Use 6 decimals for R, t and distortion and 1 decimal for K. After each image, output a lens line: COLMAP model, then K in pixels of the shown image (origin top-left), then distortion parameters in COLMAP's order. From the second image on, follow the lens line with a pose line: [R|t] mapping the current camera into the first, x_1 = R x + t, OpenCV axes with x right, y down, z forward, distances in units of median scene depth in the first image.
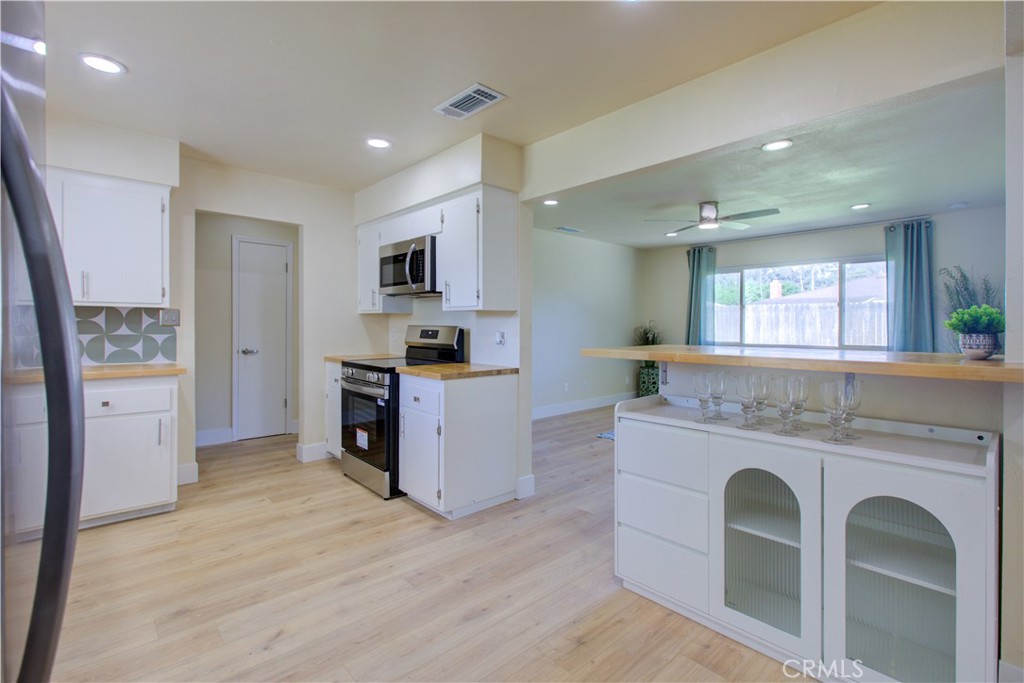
lens RADIAL K [[473.1, 0, 518.5], [0, 473.1, 326.3], [0, 0, 1]] dist [-0.009543, 0.003378]
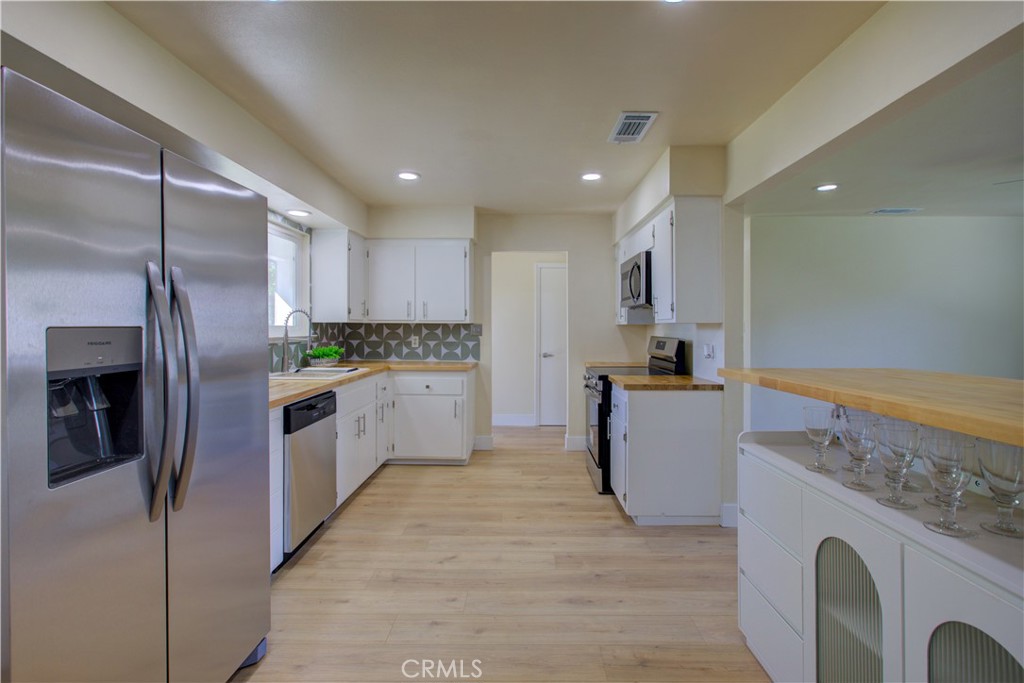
lens RADIAL K [[473.1, 0, 518.3], [0, 473.1, 327.7], [0, 0, 1]] dist [-0.009543, 0.003378]
pose [[0.730860, -0.003714, -0.682517, 0.343825], [-0.001313, 0.999976, -0.006847, -0.016904], [0.682526, 0.005900, 0.730837, 0.050966]]
